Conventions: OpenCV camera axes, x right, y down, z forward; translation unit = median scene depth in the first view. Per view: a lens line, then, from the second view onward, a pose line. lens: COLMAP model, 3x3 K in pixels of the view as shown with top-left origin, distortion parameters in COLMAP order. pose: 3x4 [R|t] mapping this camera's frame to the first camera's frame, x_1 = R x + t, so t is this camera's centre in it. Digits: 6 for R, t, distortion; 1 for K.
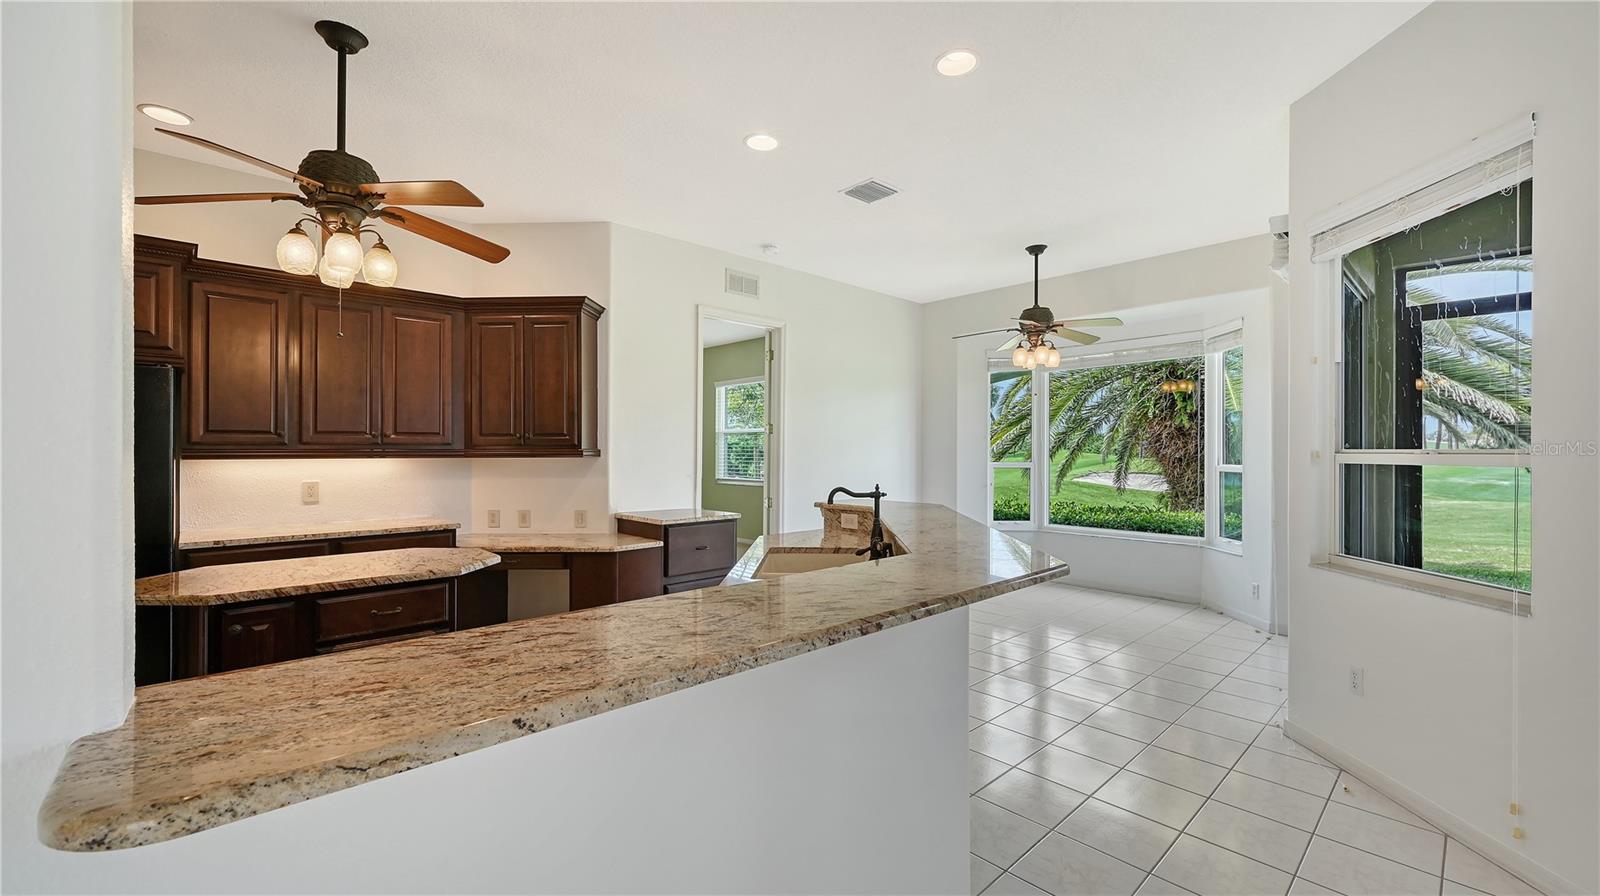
lens RADIAL K [[640.5, 0, 801.7], [0, 640.5, 451.9], [0, 0, 1]] dist [-0.001682, -0.000692]
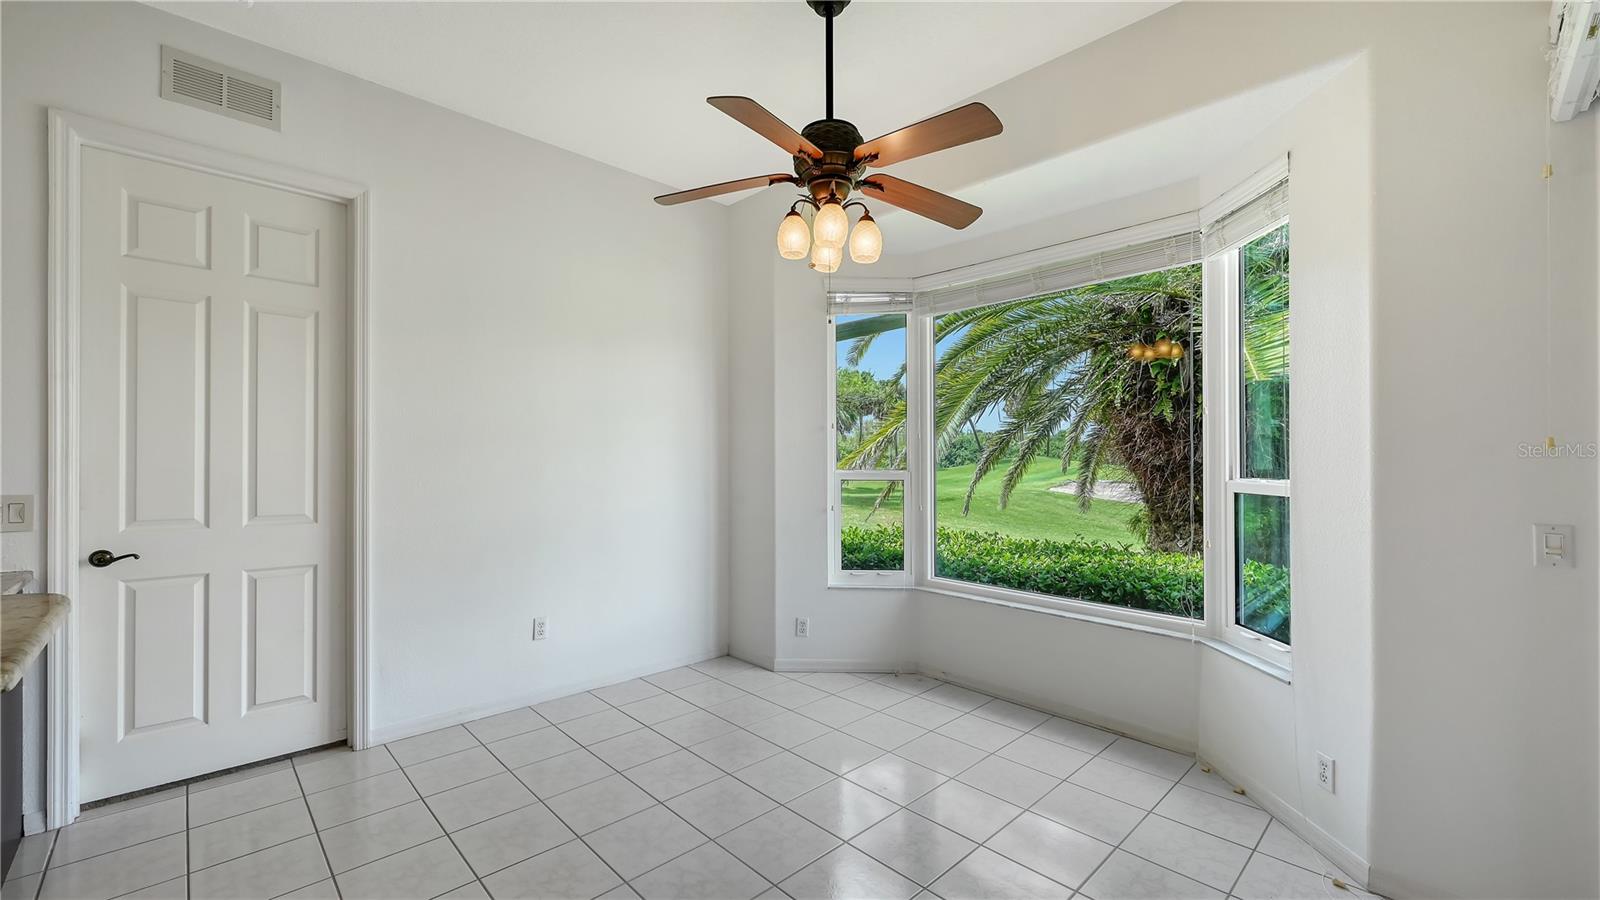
lens RADIAL K [[640.5, 0, 790.3], [0, 640.5, 441.6], [0, 0, 1]] dist [-0.001682, -0.000692]
pose [[0.999978, 0.006538, 0.000860, 0.242278], [-0.006514, 0.999654, -0.025466, 0.005031], [-0.001026, 0.025460, 0.999675, 0.395816]]
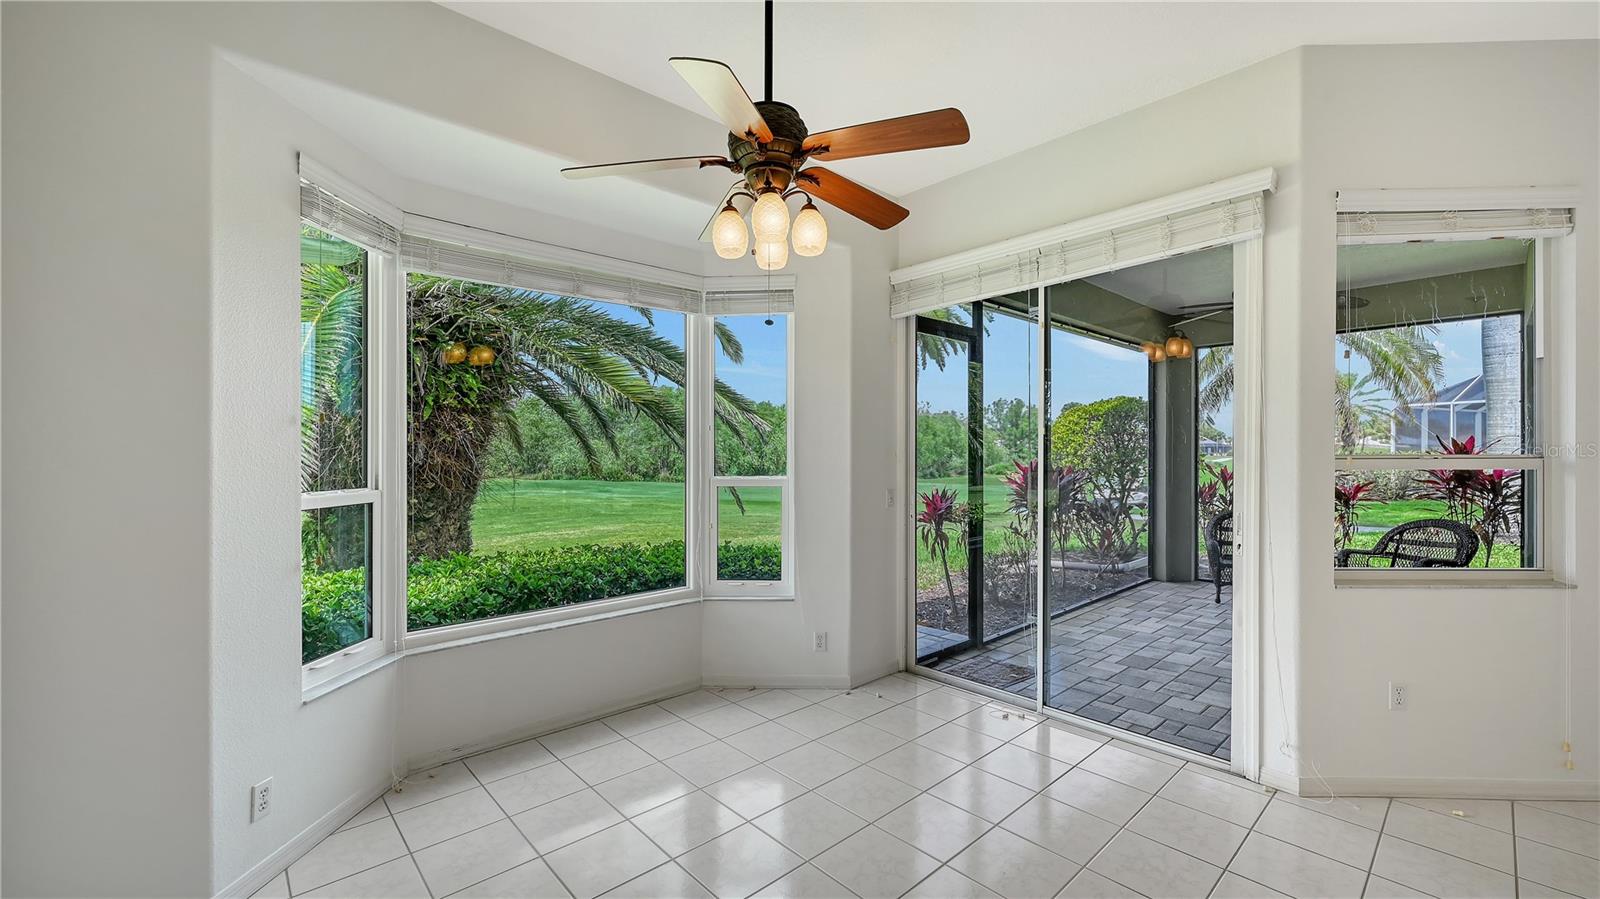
lens RADIAL K [[640.5, 0, 798.9], [0, 640.5, 455.1], [0, 0, 1]] dist [-0.001682, -0.000692]
pose [[0.024173, 0.007699, 0.999678, -0.031222], [0.018671, 0.999792, -0.008151, 0.002898], [-0.999533, 0.018862, 0.024024, 0.701871]]
